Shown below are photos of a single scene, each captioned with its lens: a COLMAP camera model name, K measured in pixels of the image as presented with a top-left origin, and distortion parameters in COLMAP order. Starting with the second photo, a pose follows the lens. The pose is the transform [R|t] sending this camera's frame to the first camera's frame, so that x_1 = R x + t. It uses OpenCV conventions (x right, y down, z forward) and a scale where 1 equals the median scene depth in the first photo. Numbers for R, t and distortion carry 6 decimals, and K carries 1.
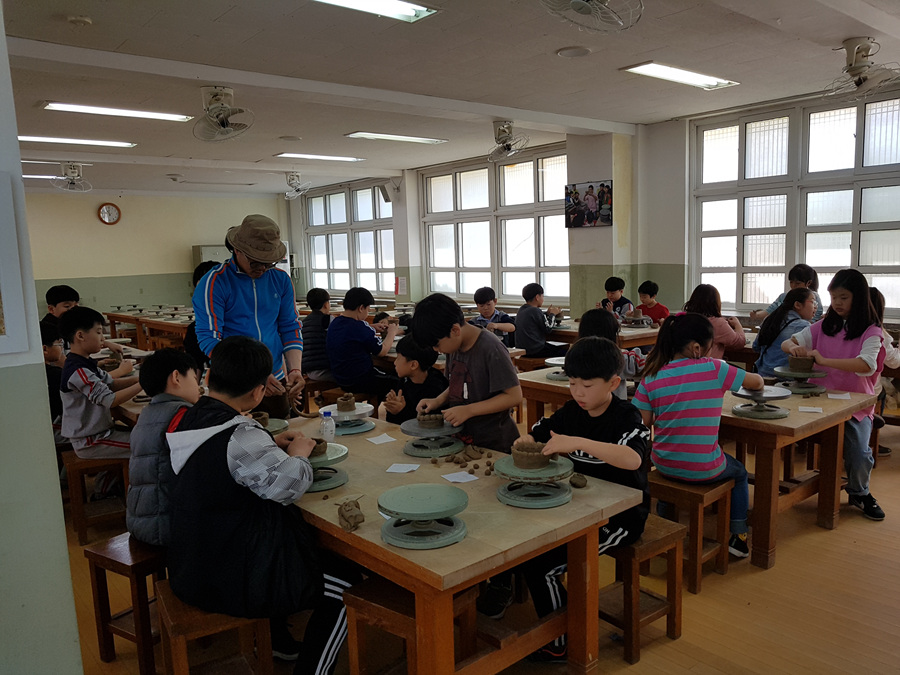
lens RADIAL K [[716.5, 0, 454.0], [0, 716.5, 336.5], [0, 0, 1]] dist [0.013302, -0.014342]
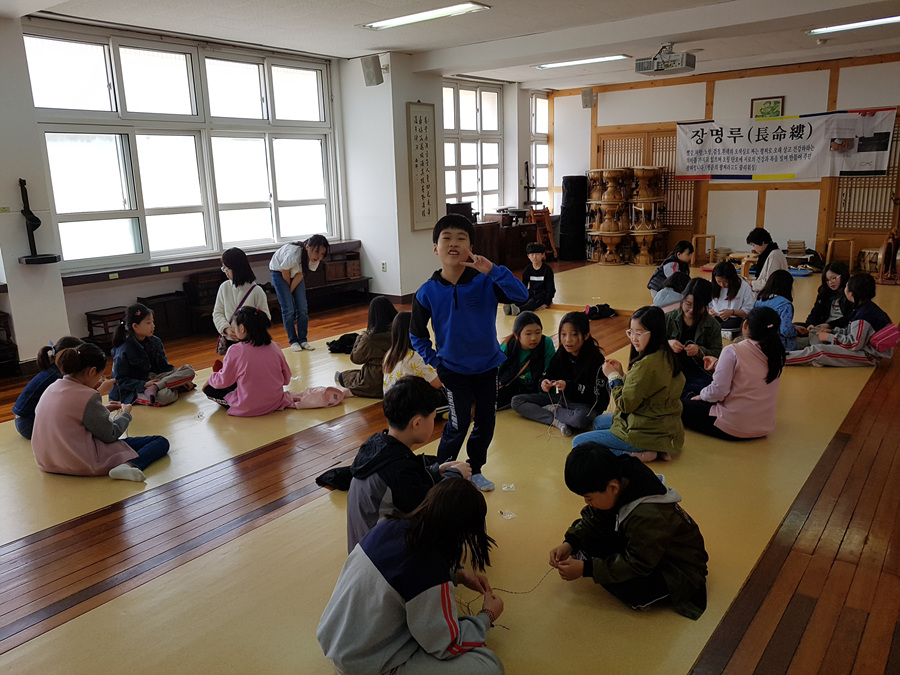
lens RADIAL K [[716.5, 0, 455.6], [0, 716.5, 341.7], [0, 0, 1]] dist [0.013302, -0.014342]
pose [[-0.207861, -0.186303, 0.960253, -0.744922], [0.139382, 0.966036, 0.217596, -0.089948], [-0.968177, 0.179071, -0.174834, 0.967556]]
